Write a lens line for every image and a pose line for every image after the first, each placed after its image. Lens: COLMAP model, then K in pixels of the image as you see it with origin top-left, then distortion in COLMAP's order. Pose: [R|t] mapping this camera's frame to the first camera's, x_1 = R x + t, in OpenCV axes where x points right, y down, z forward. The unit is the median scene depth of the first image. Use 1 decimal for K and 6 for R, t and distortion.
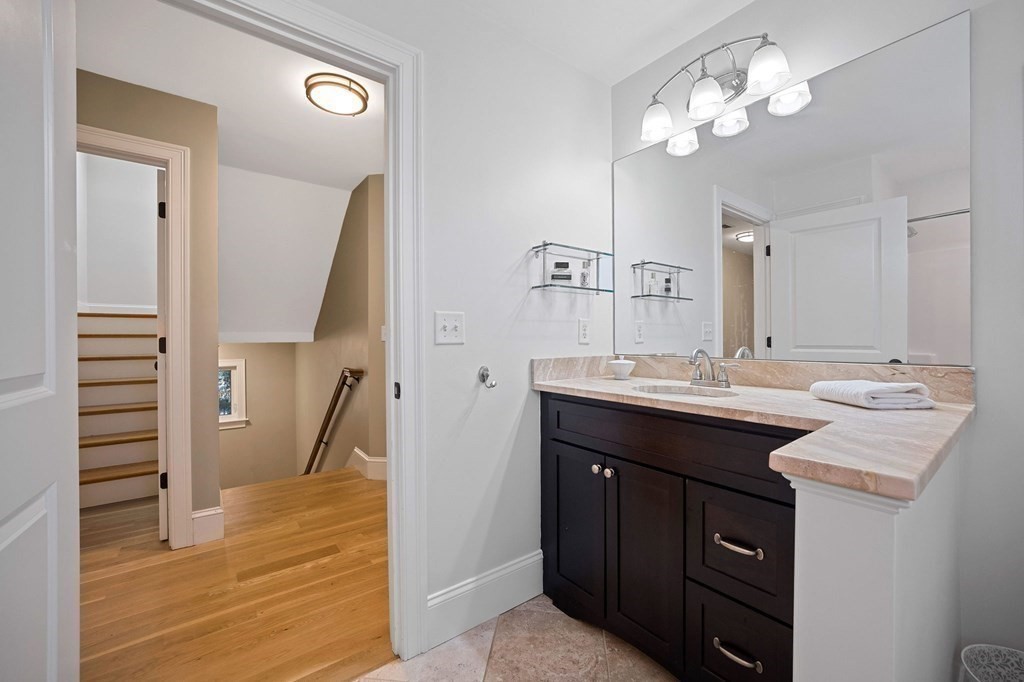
lens RADIAL K [[378.4, 0, 512.0], [0, 378.4, 341.0], [0, 0, 1]] dist [-0.000825, -0.000028]
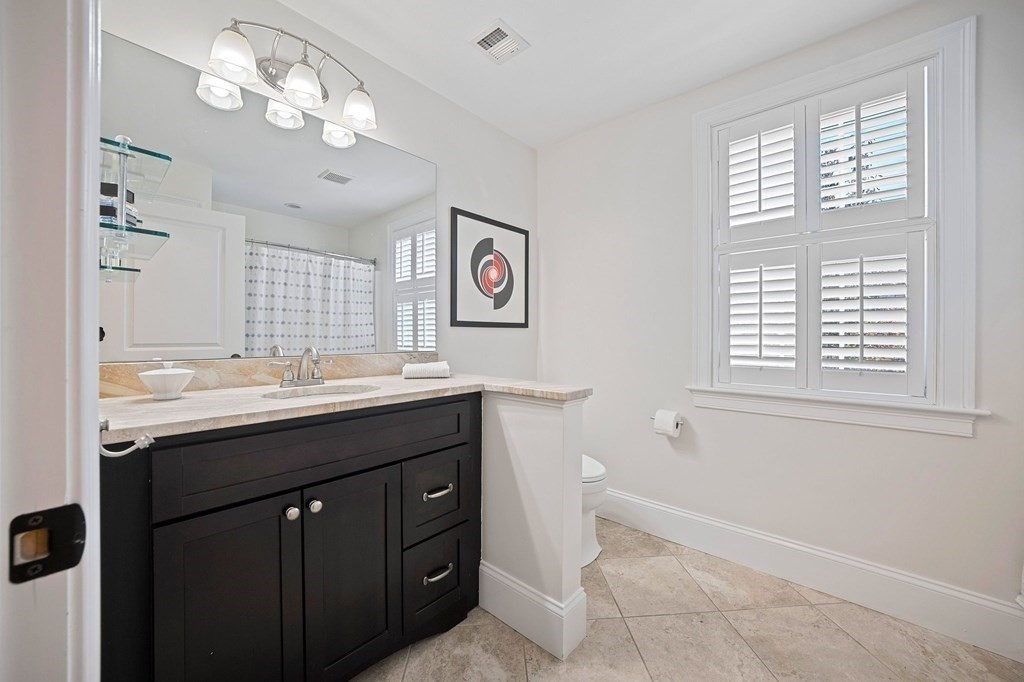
lens RADIAL K [[378.6, 0, 515.7], [0, 378.6, 336.3], [0, 0, 1]] dist [-0.023491, 0.000148]
pose [[-0.144117, 0.002454, 0.989558, -0.580657], [0.004665, 0.999987, -0.001801, -0.000856], [-0.989550, 0.004357, -0.144127, 0.709562]]
